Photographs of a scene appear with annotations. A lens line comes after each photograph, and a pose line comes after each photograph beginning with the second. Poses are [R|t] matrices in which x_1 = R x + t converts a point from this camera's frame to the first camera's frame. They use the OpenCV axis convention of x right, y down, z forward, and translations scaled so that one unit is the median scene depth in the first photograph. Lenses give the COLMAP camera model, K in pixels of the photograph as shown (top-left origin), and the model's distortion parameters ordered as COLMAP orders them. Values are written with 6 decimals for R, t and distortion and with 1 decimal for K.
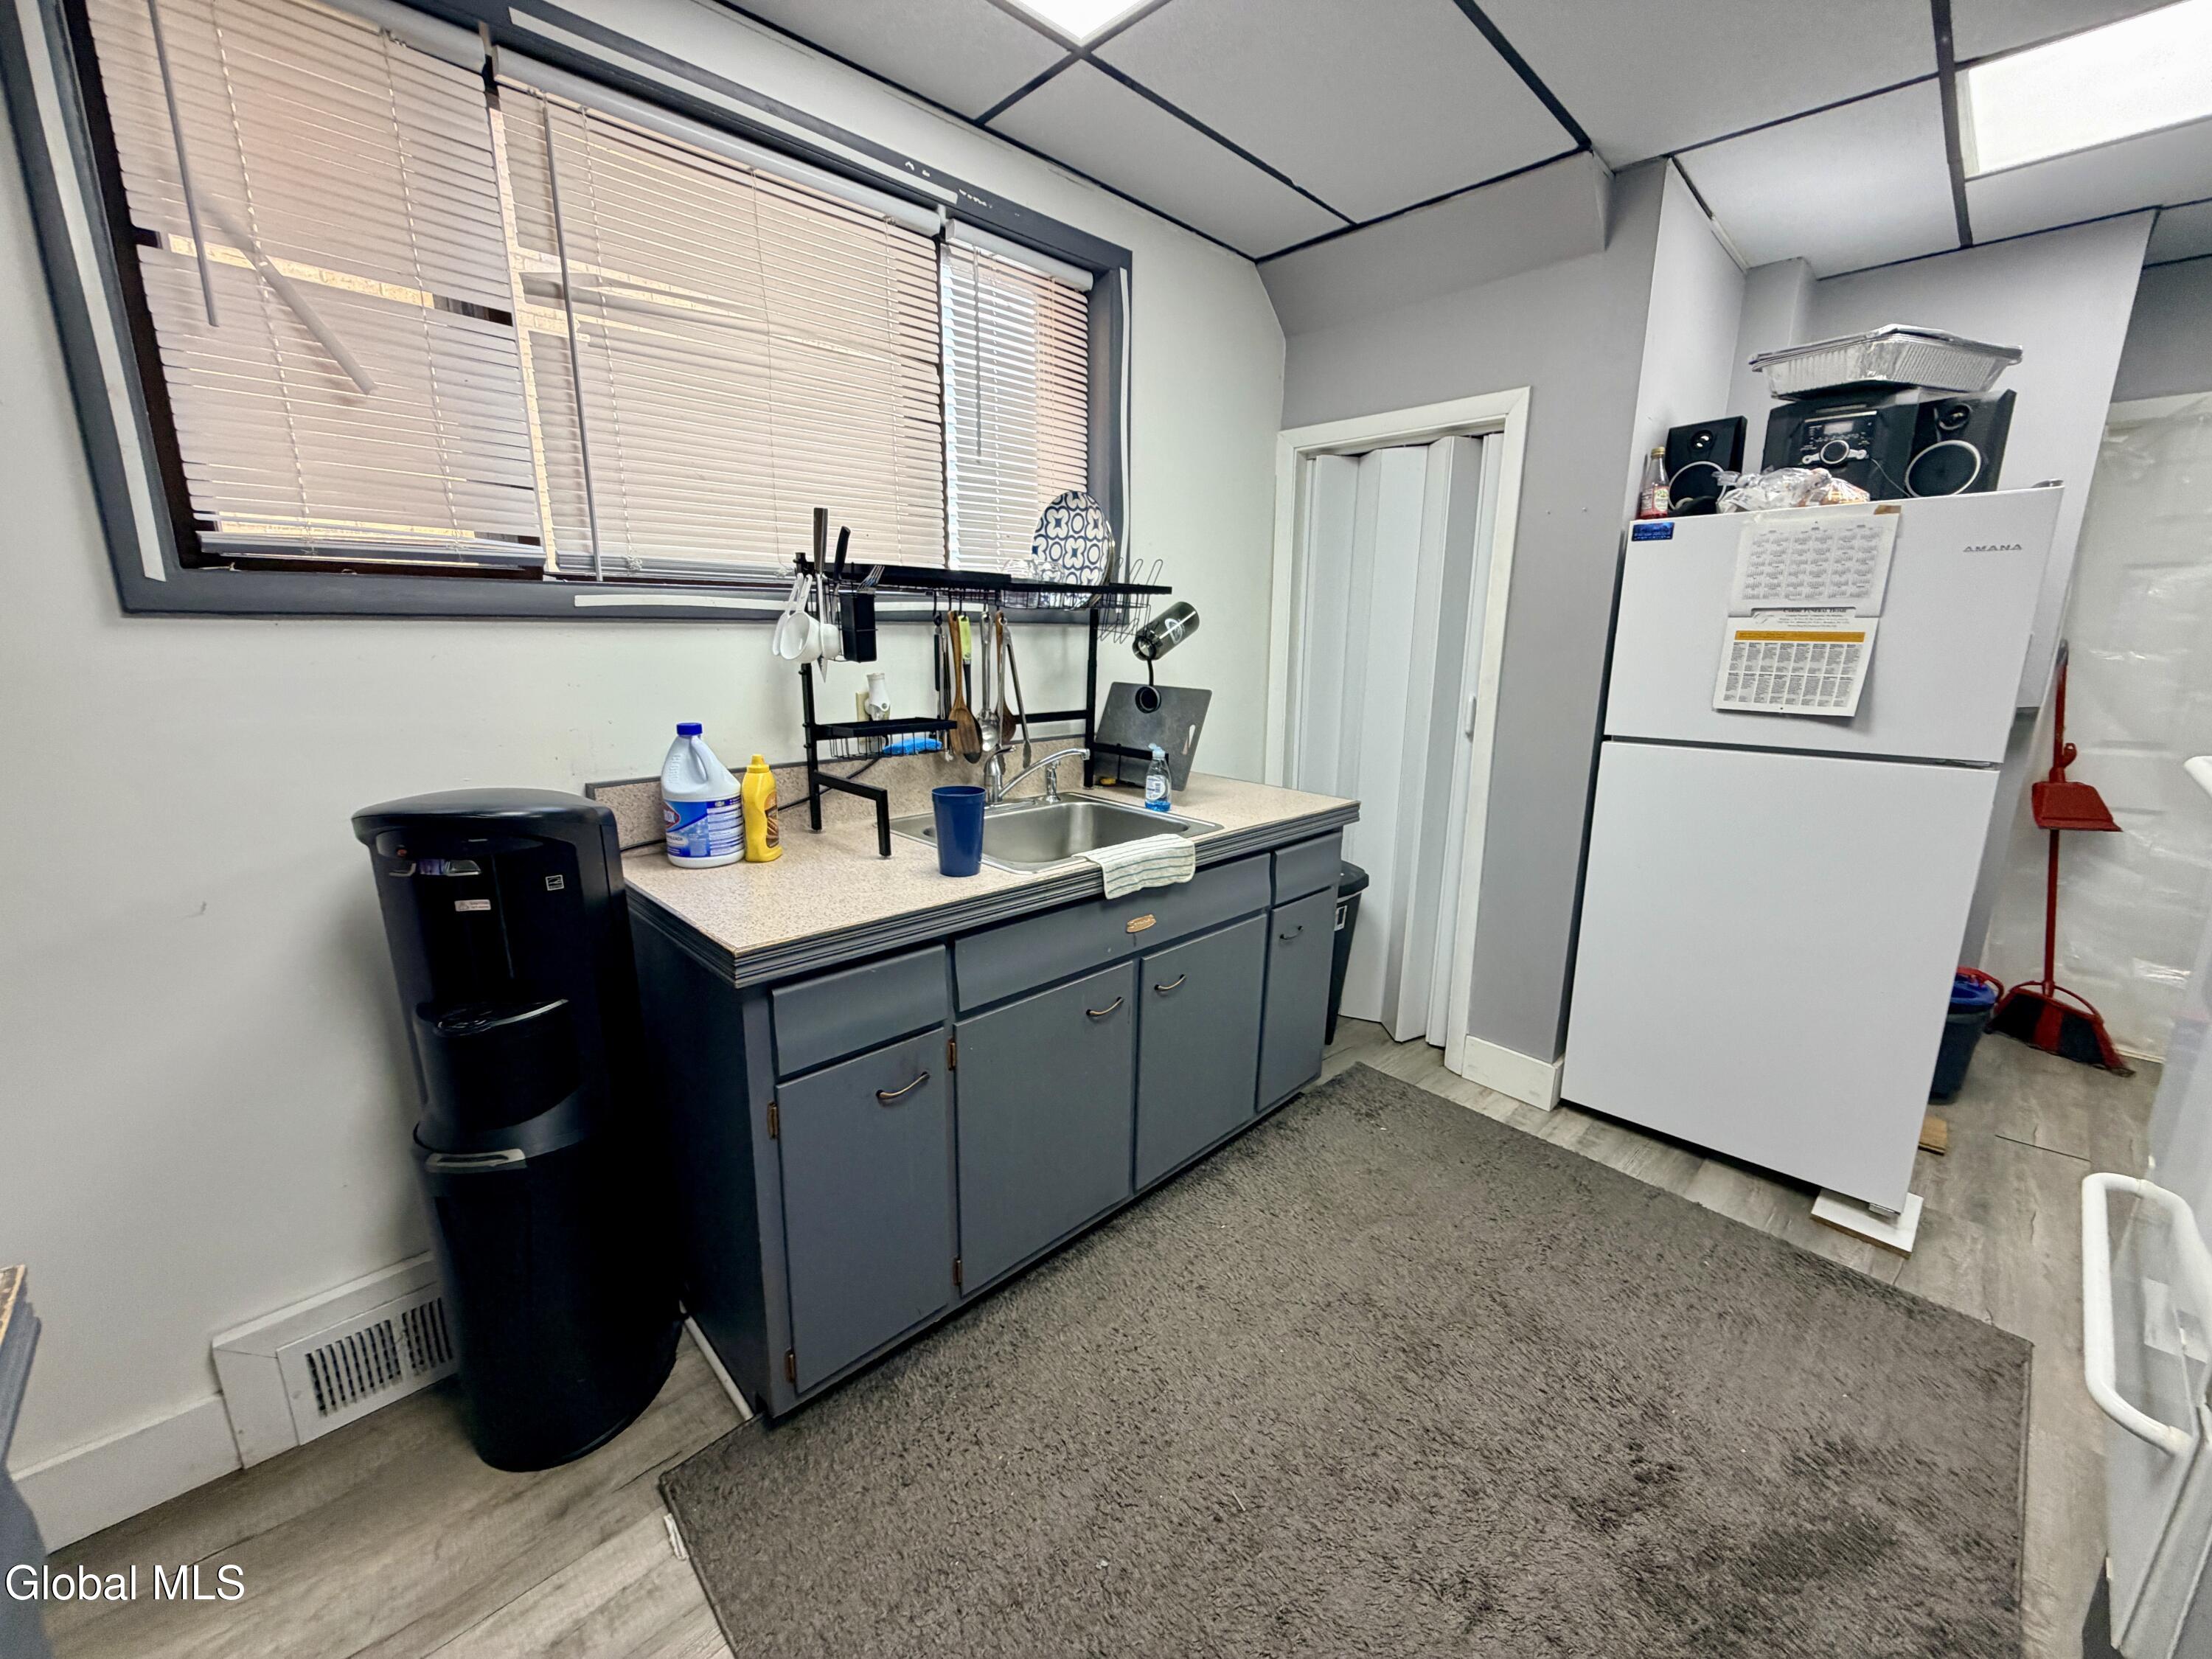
lens RADIAL K [[881.3, 0, 1101.2], [0, 881.3, 828.8], [0, 0, 1]] dist [0.000489, 0.000329]
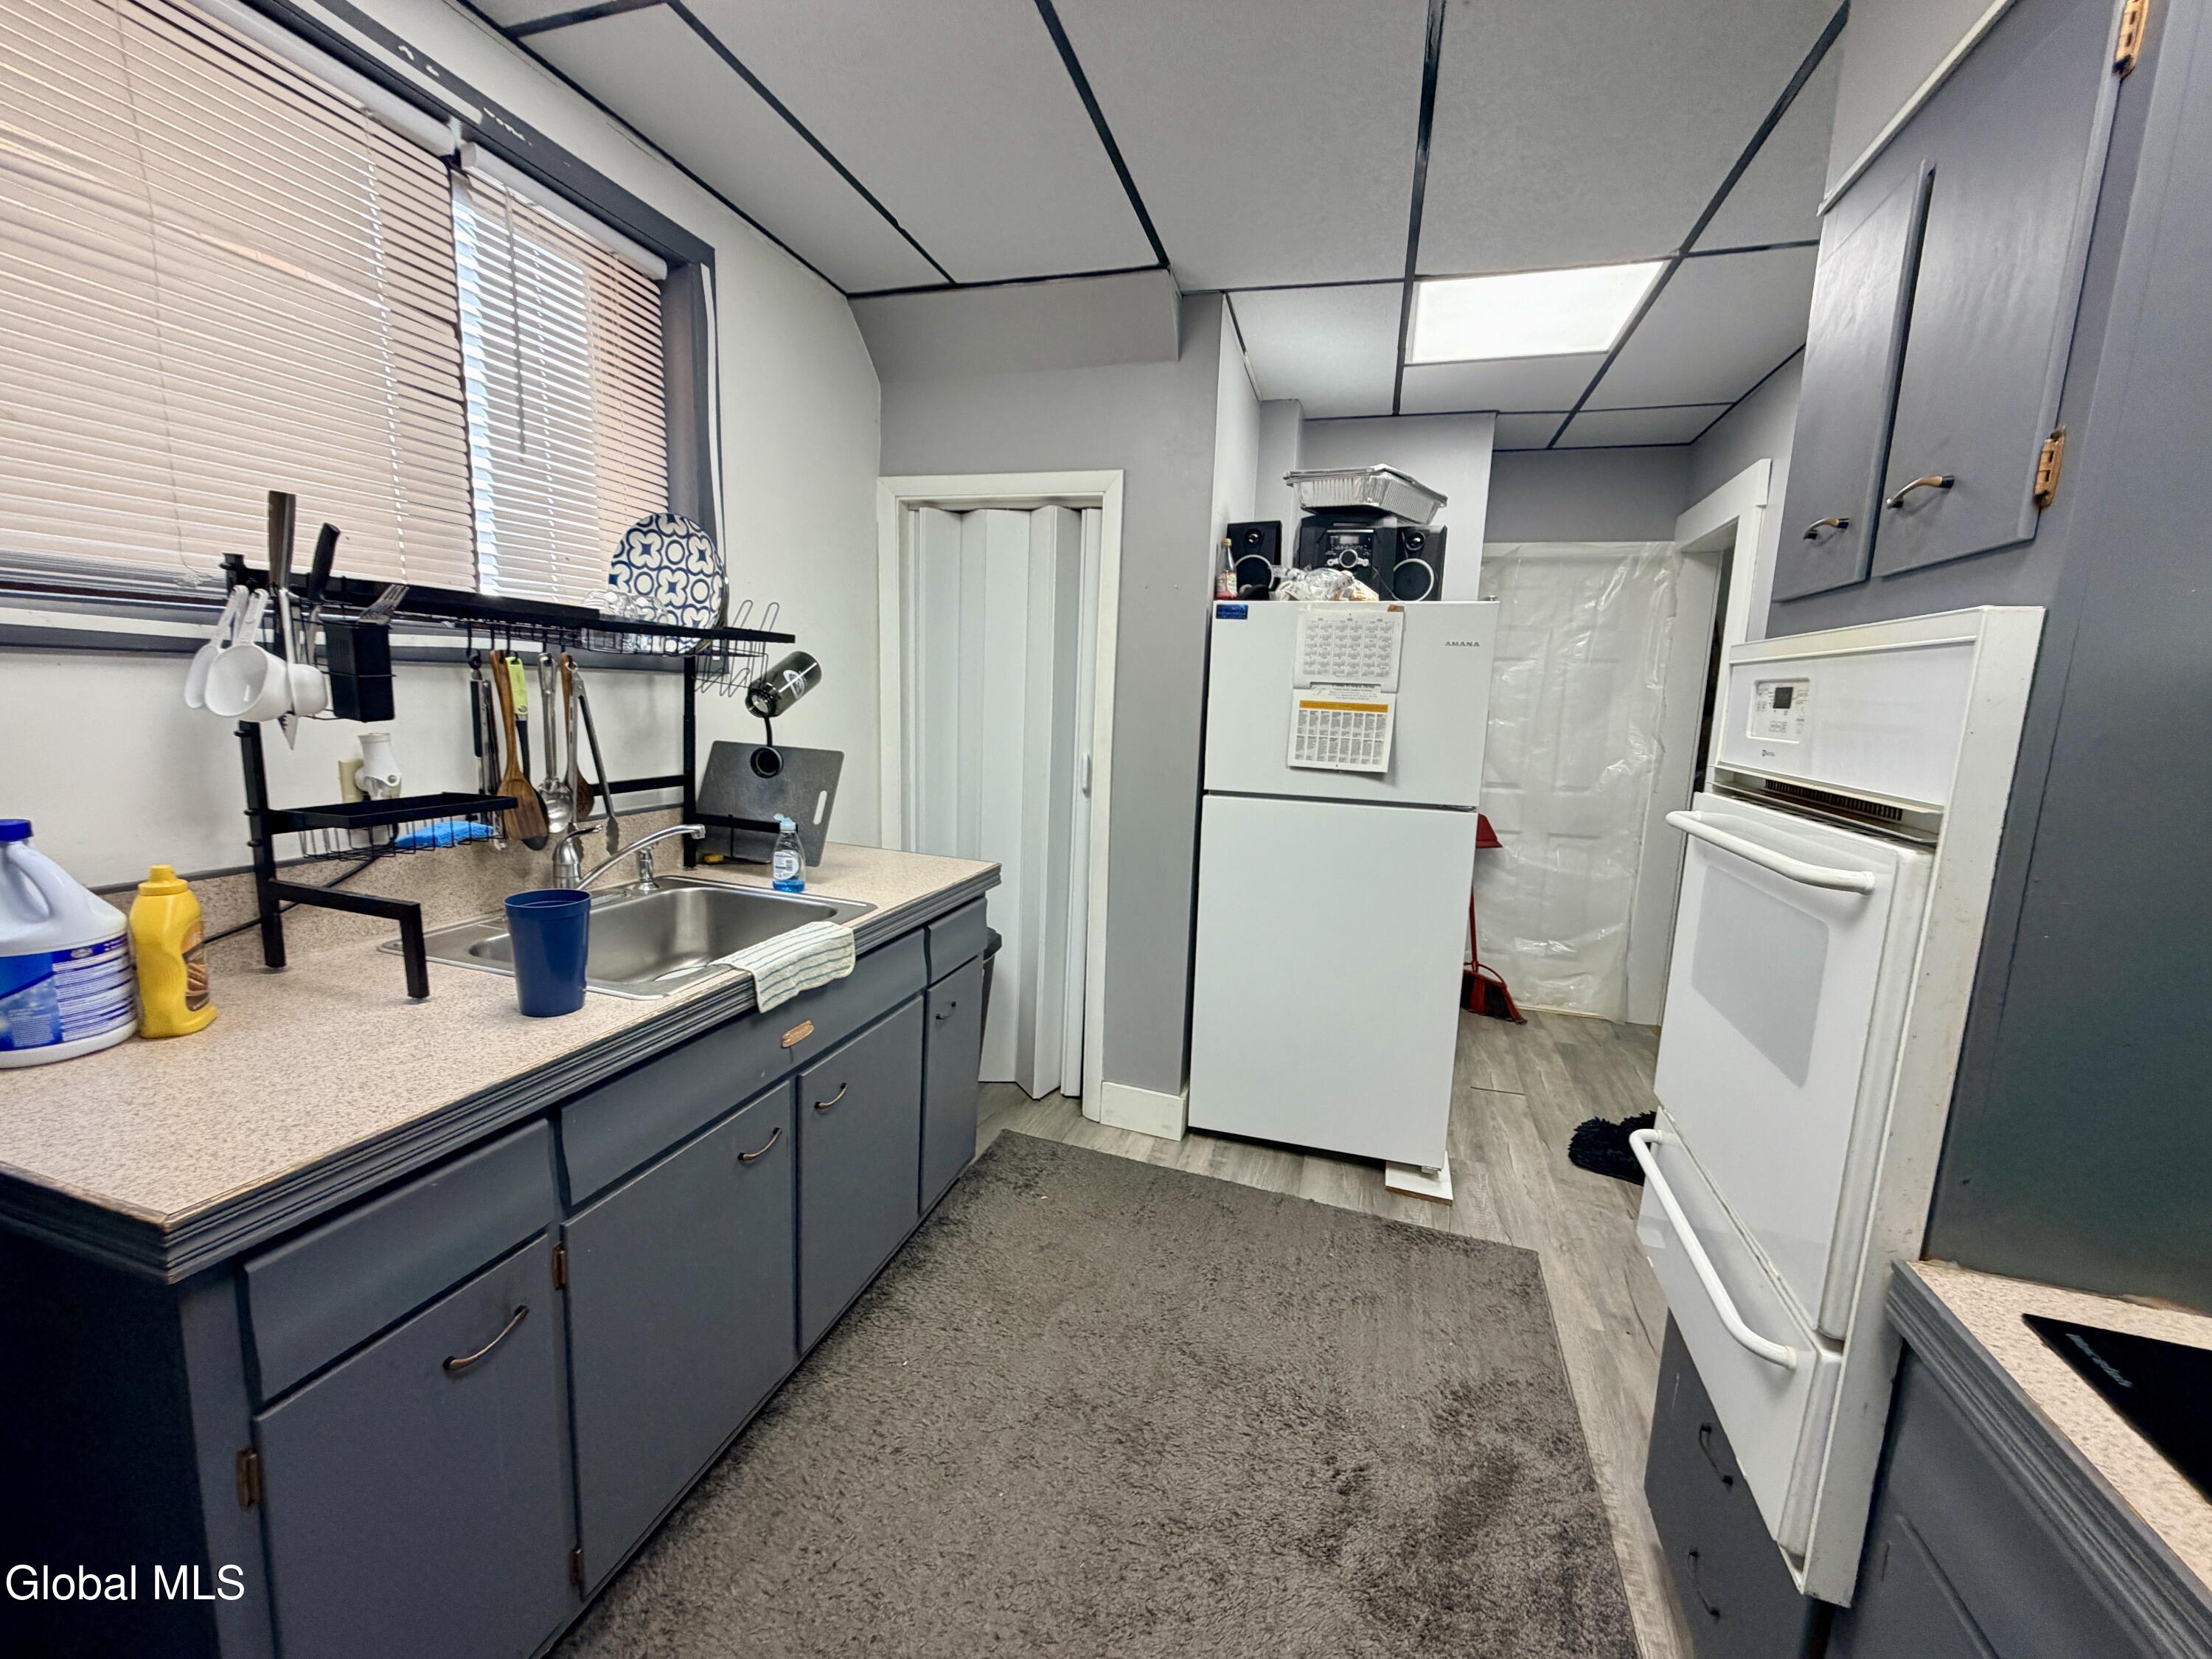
lens RADIAL K [[881.3, 0, 1101.2], [0, 881.3, 828.8], [0, 0, 1]] dist [0.000489, 0.000329]
pose [[0.877807, -0.046544, 0.476748, -0.082127], [0.070501, 0.996983, -0.032477, -0.034753], [-0.473798, 0.062120, 0.878440, 0.105180]]
